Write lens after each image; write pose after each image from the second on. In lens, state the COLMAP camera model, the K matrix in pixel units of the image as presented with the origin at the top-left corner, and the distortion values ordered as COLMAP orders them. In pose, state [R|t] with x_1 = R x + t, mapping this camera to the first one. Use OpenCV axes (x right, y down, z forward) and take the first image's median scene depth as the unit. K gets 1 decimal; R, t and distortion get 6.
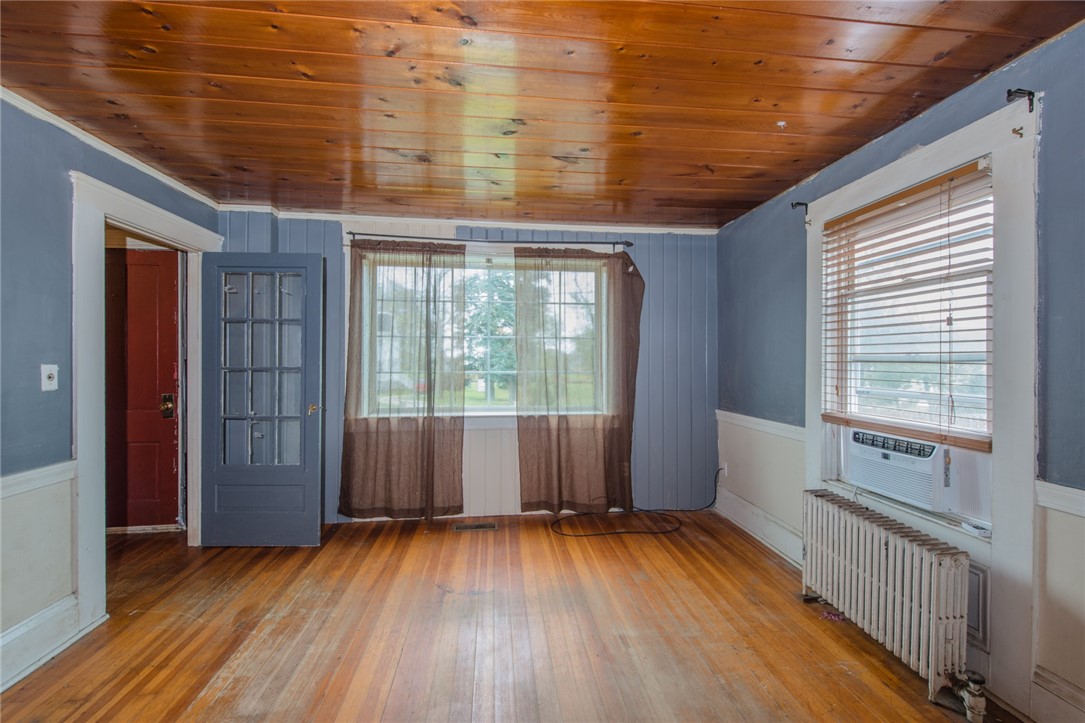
lens RADIAL K [[438.9, 0, 544.7], [0, 438.9, 362.3], [0, 0, 1]] dist [0.001025, -0.000045]
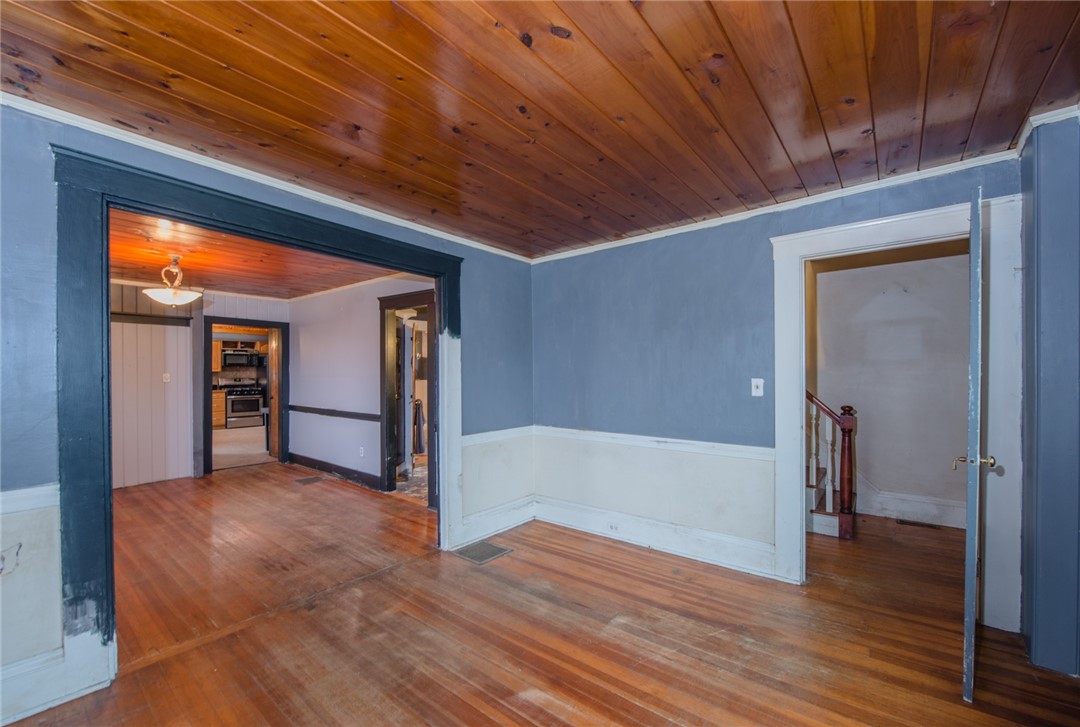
lens RADIAL K [[436.9, 0, 546.6], [0, 436.9, 368.1], [0, 0, 1]] dist [0.001025, -0.000045]
pose [[-0.710624, 0.001635, -0.703570, 0.402271], [0.002117, 0.999998, 0.000186, -0.031507], [0.703568, -0.001357, -0.710626, 1.465408]]
